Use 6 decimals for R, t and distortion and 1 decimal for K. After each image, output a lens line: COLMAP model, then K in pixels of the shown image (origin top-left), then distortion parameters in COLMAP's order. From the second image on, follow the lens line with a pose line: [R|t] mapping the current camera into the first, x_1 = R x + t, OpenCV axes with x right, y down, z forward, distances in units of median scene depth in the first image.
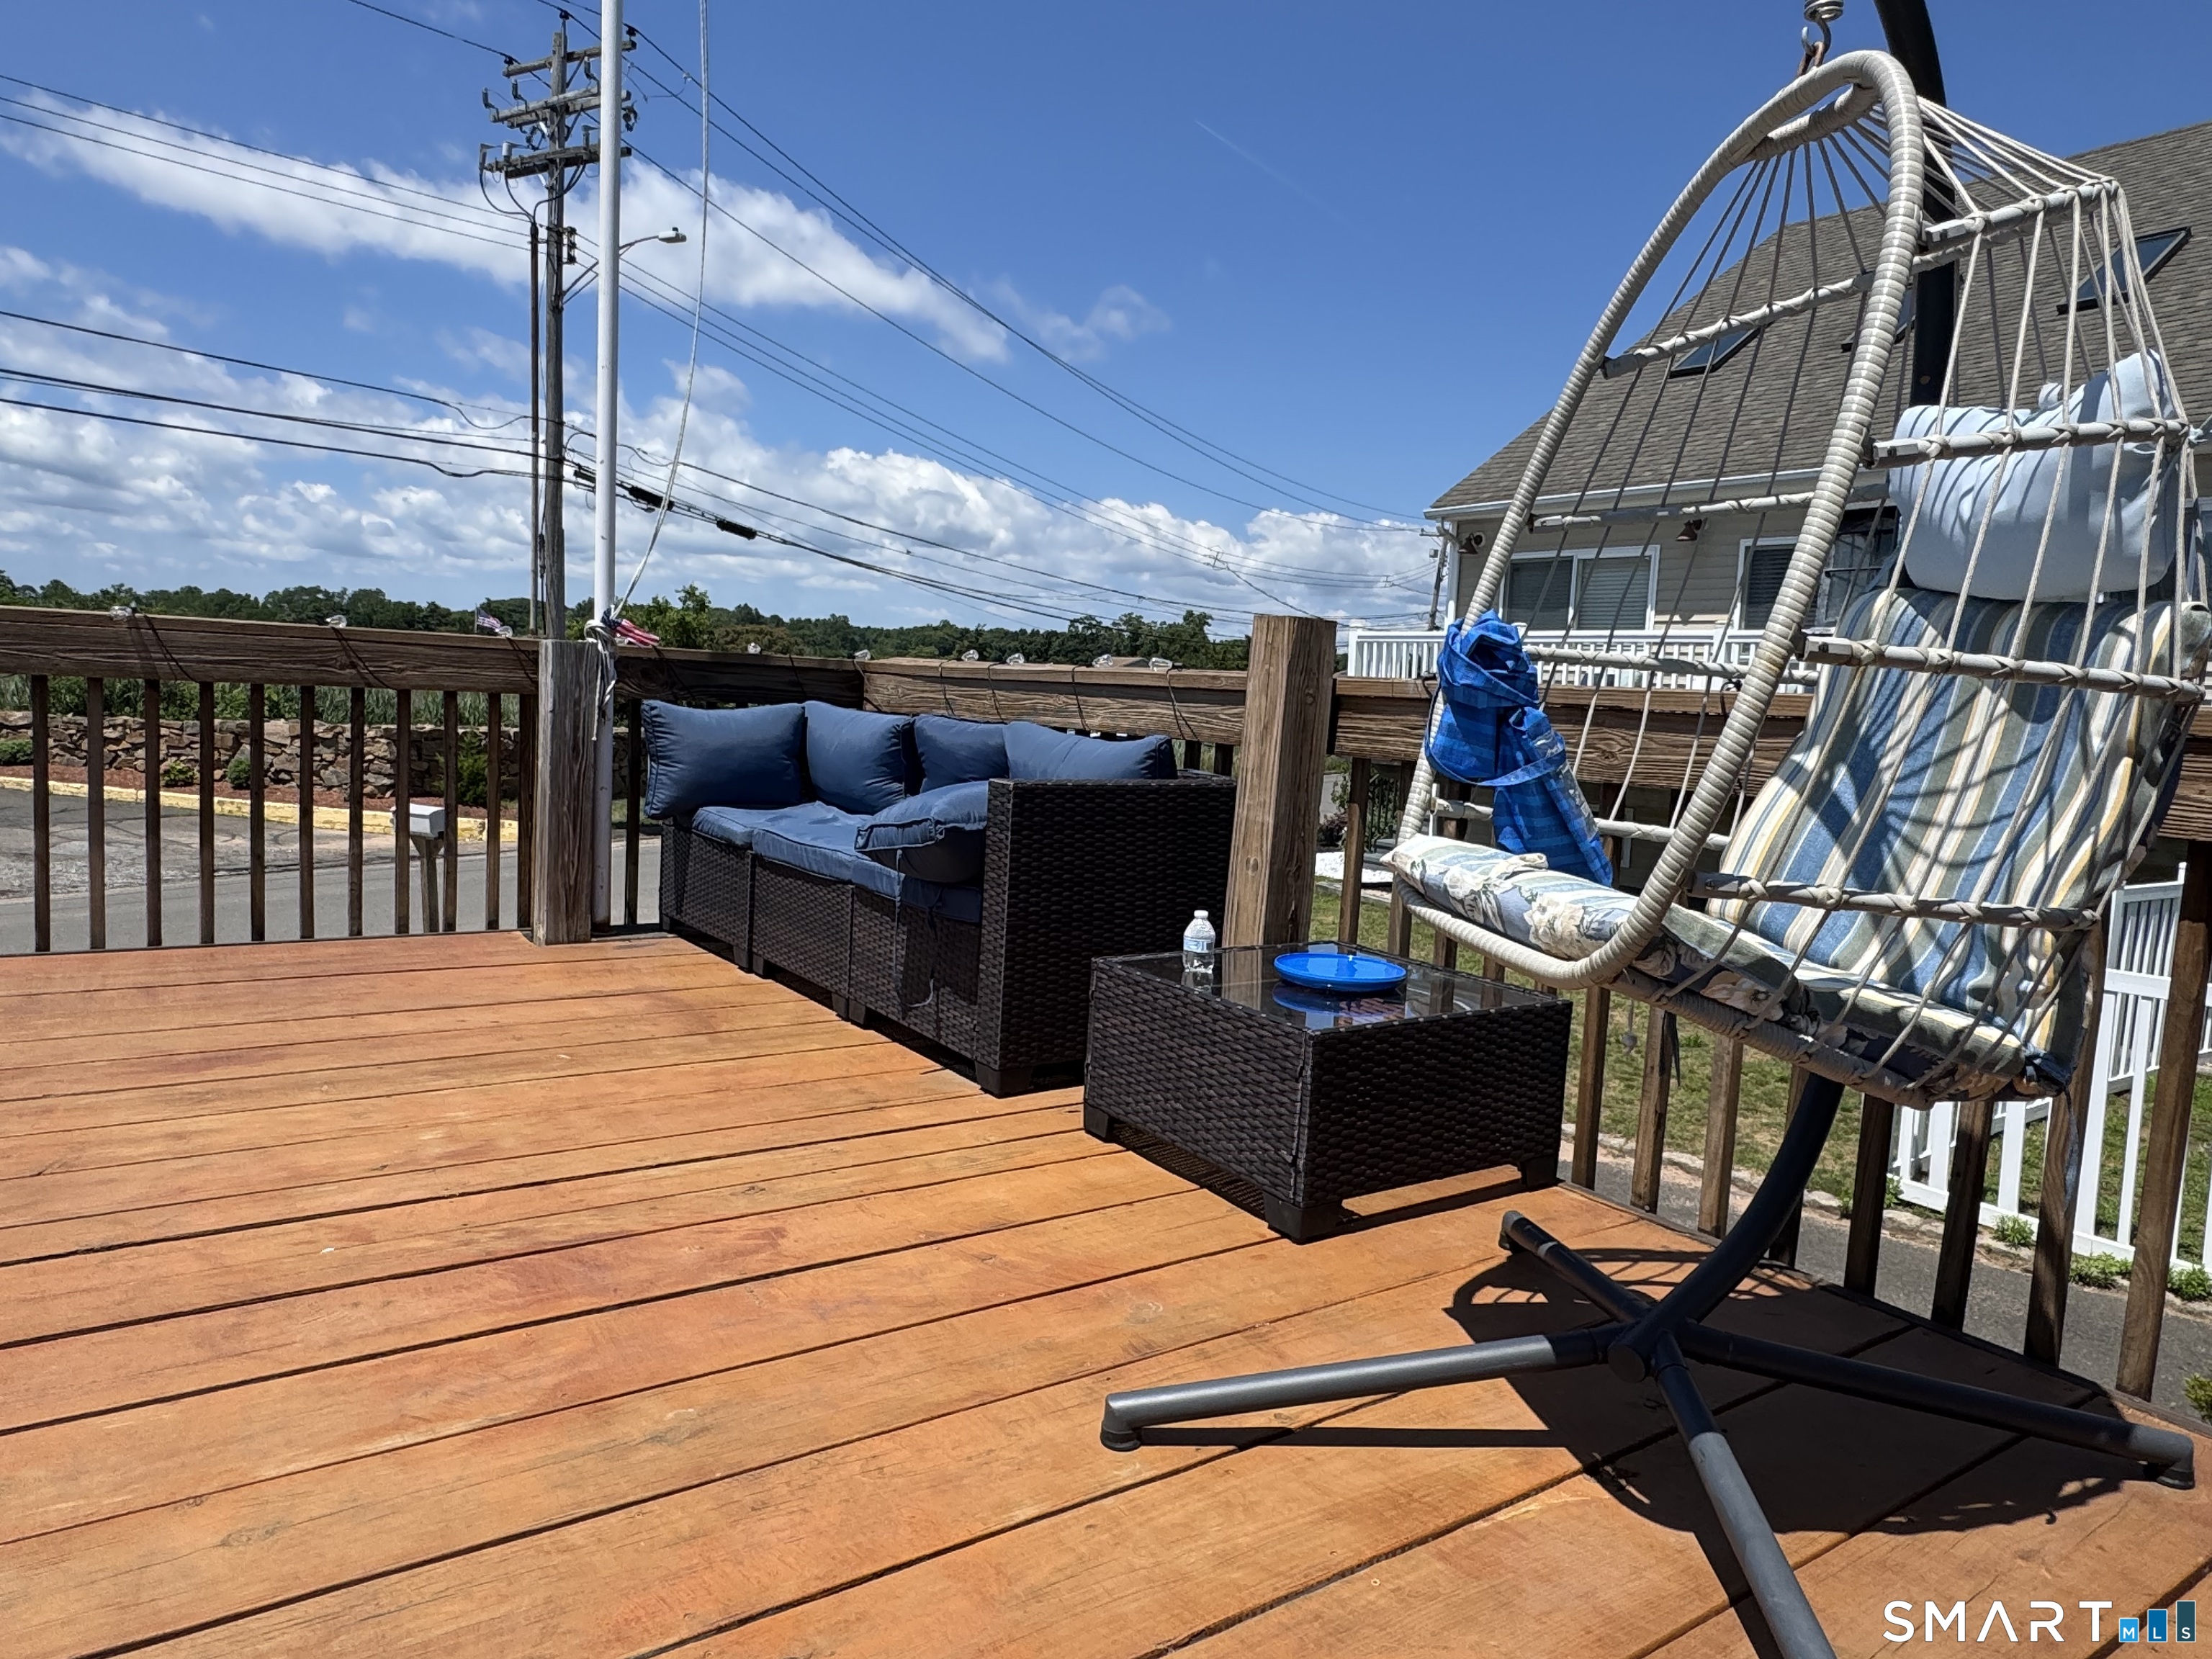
lens RADIAL K [[1405.0, 0, 1106.0], [0, 1405.0, 829.5], [0, 0, 1]] dist [-0.001562, -0.000296]
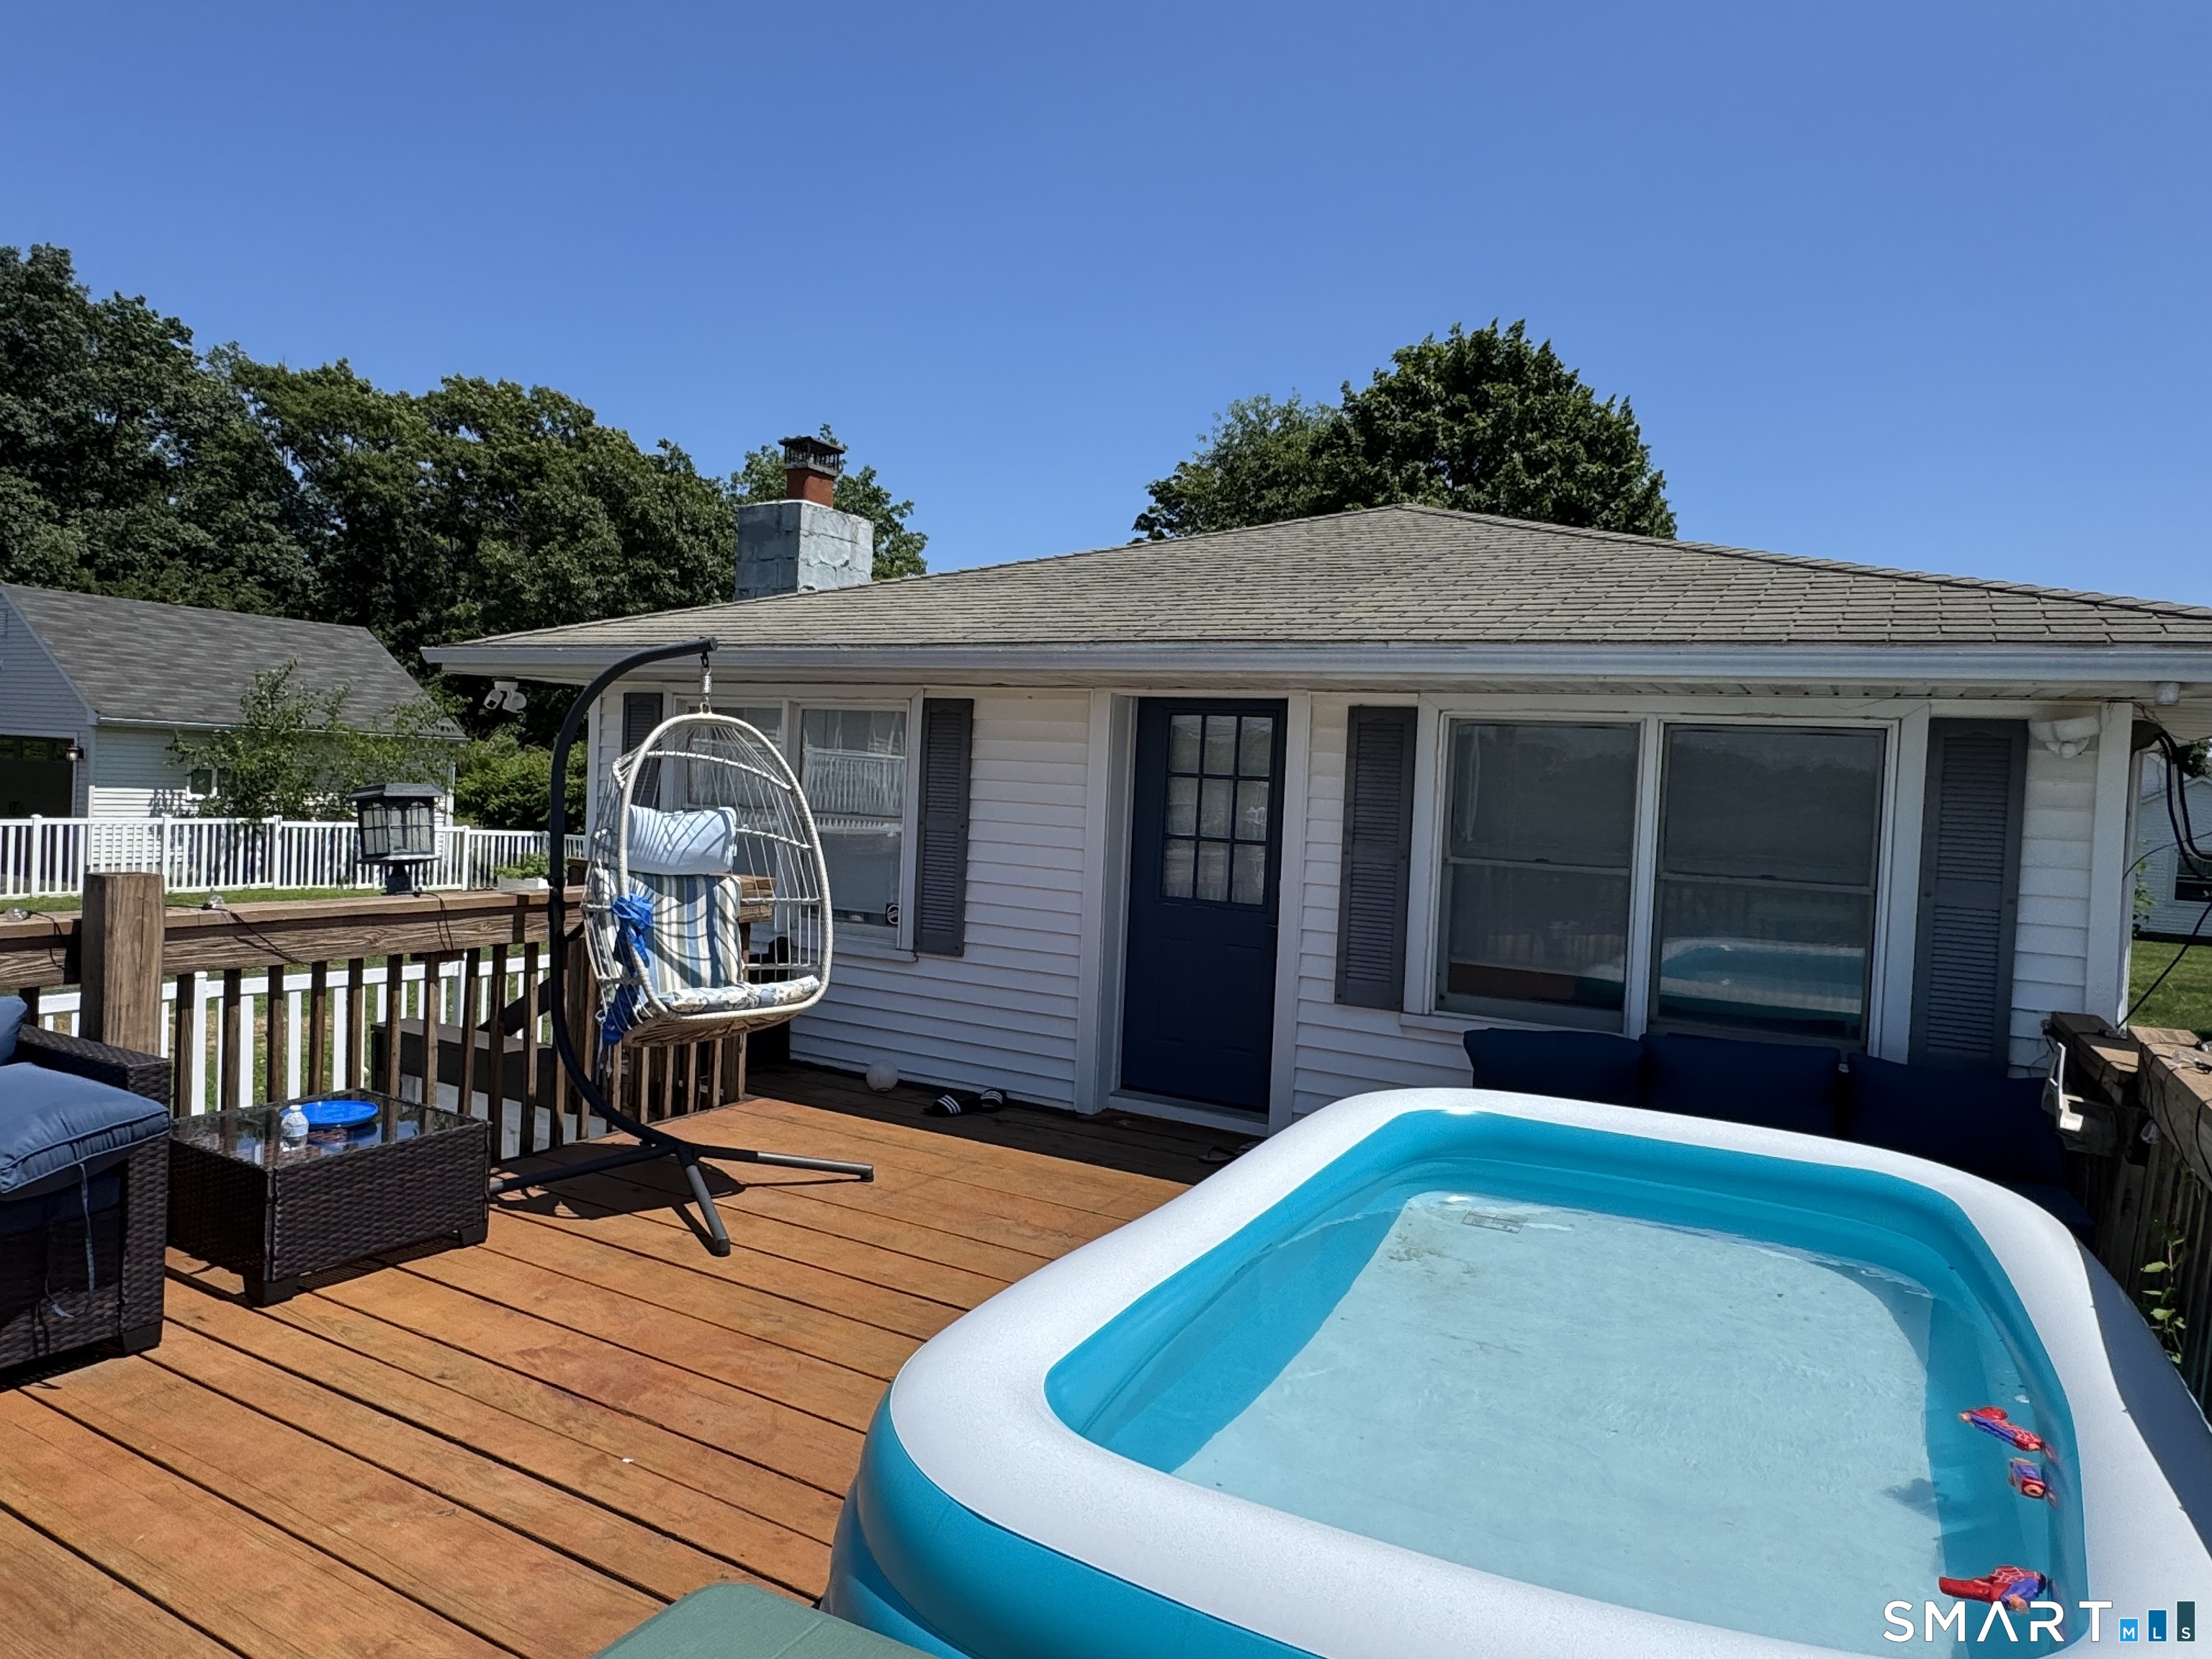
lens RADIAL K [[1409.5, 0, 1100.7], [0, 1409.5, 820.1], [0, 0, 1]] dist [-0.002812, 0.001566]
pose [[-0.431087, -0.103777, 0.896323, -1.808083], [0.016369, 0.992301, 0.122762, -0.459392], [-0.902162, 0.067592, -0.426069, 1.051351]]
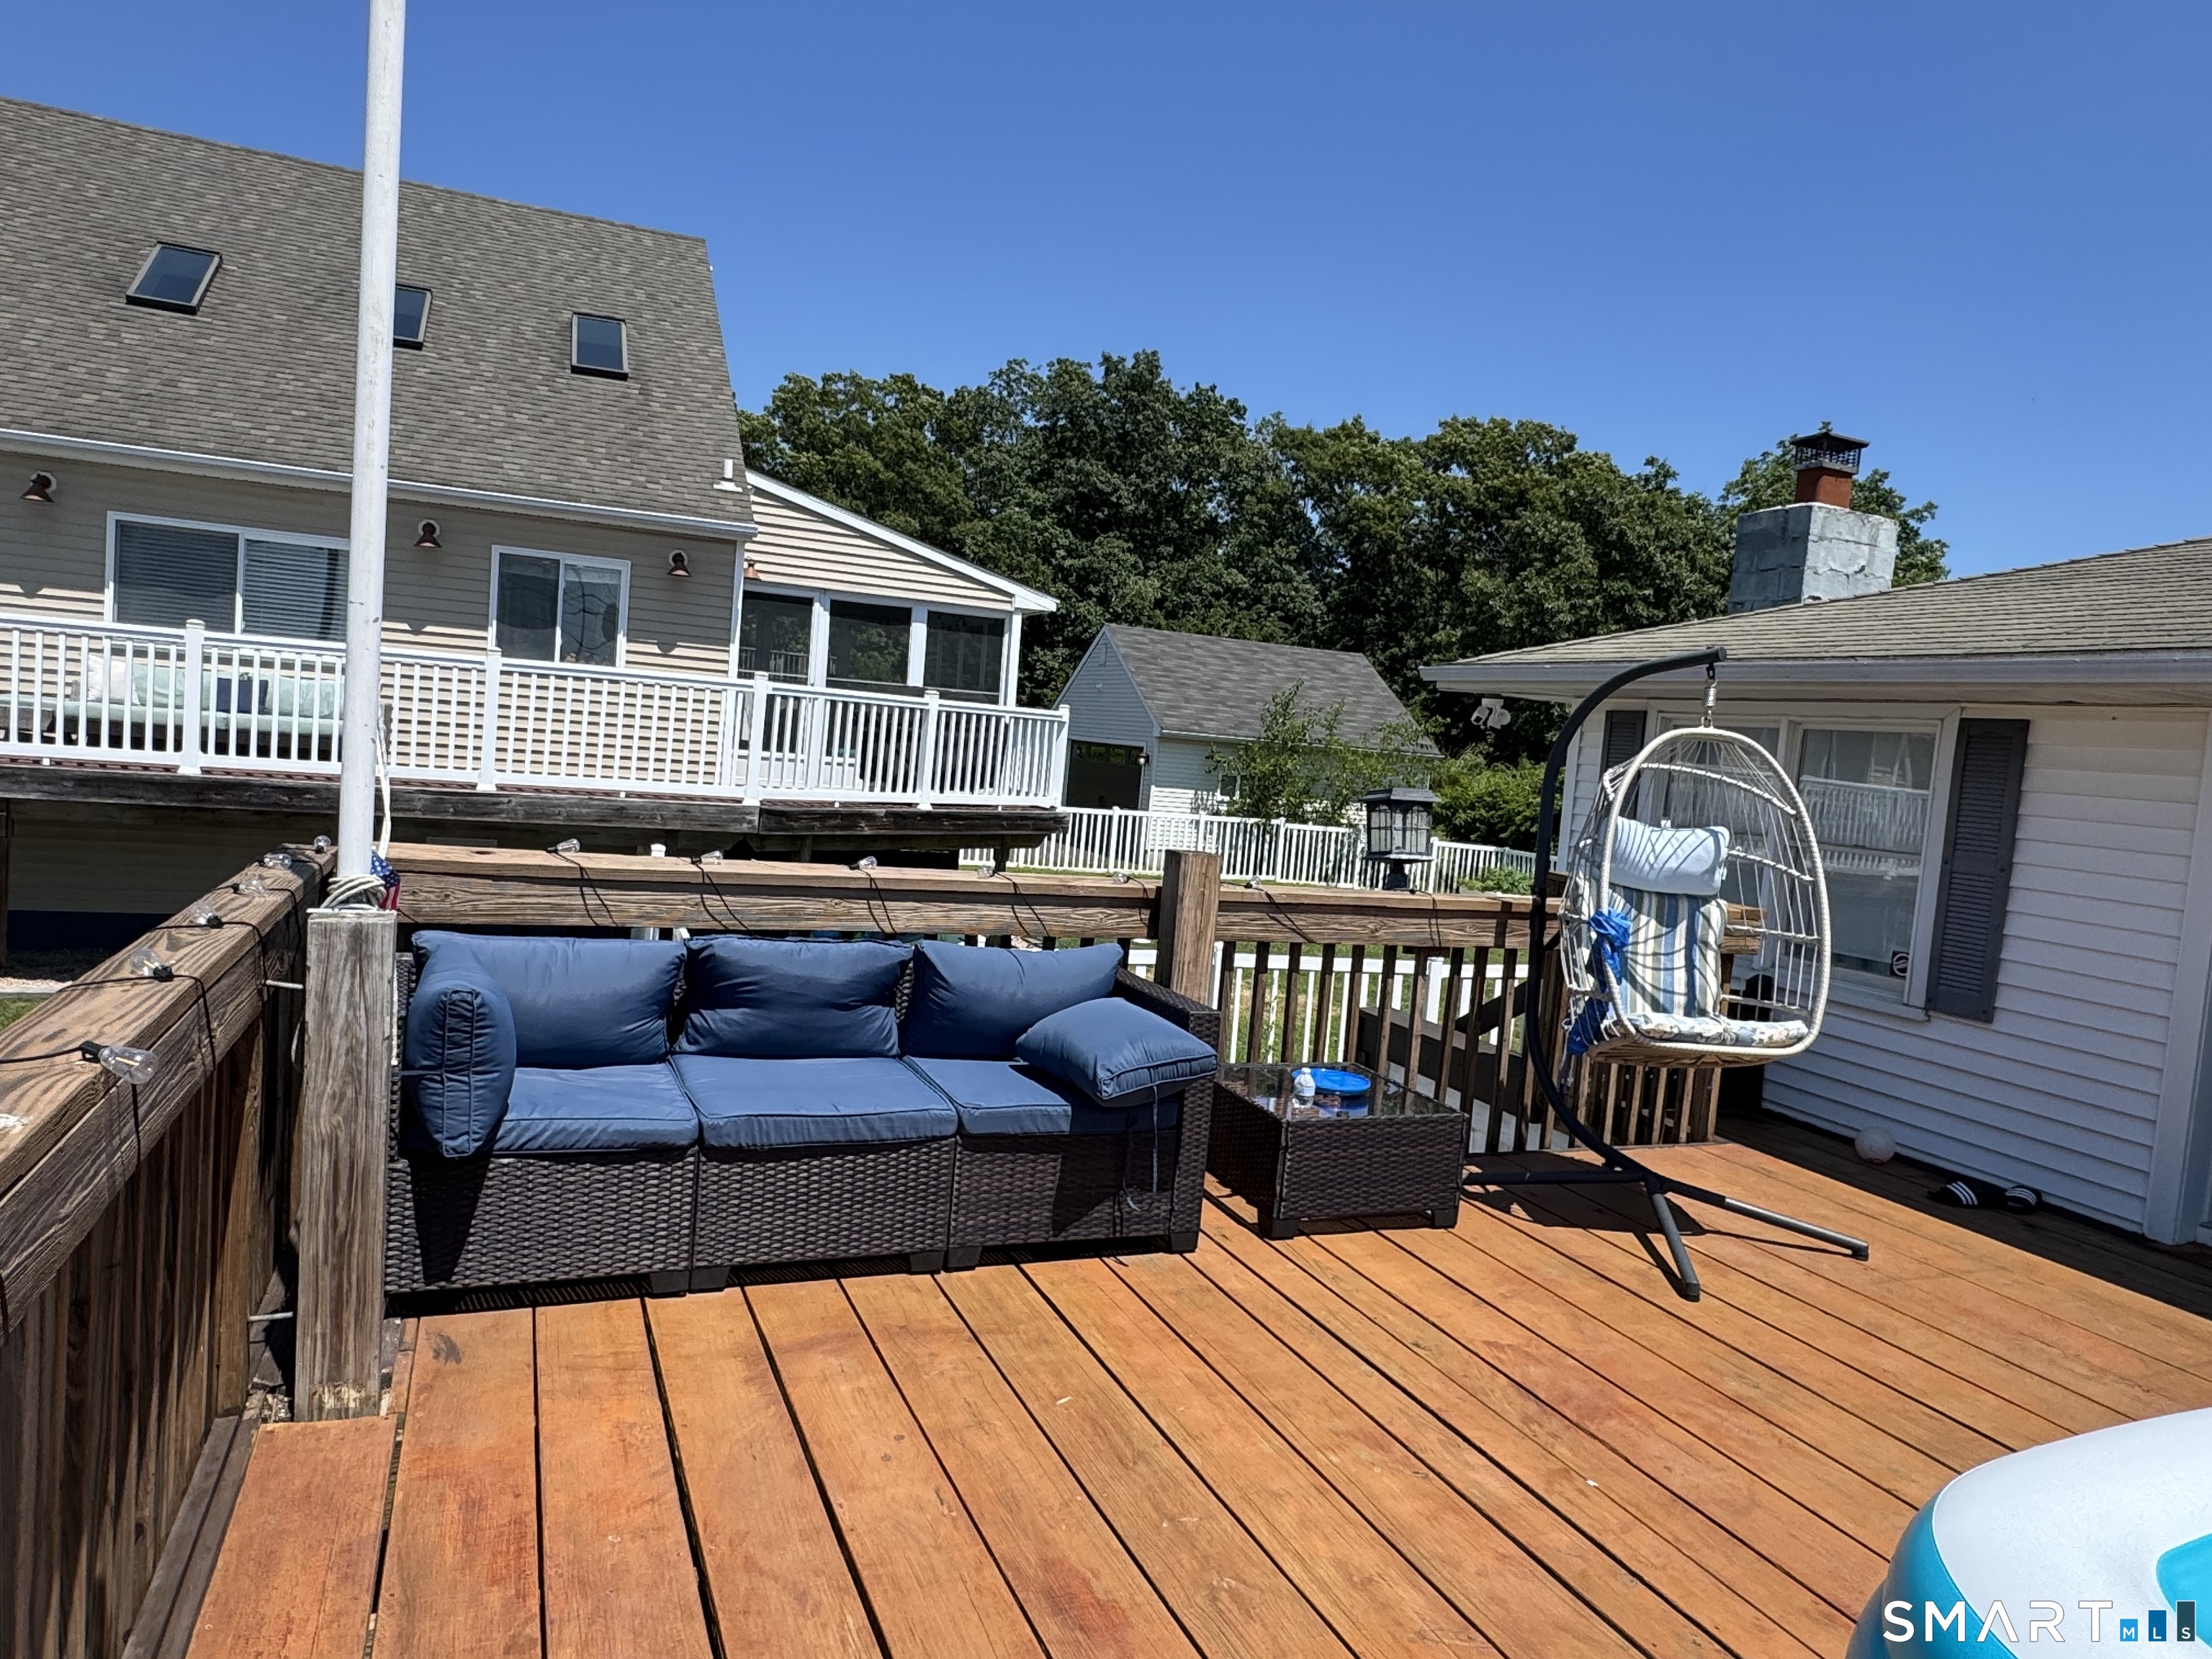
lens RADIAL K [[1405.0, 0, 1106.0], [0, 1405.0, 829.5], [0, 0, 1]] dist [-0.001562, -0.000296]
pose [[0.206451, -0.102590, 0.973064, -1.779395], [0.022884, 0.994722, 0.100018, -0.444204], [-0.978189, 0.001618, 0.207709, 1.096577]]
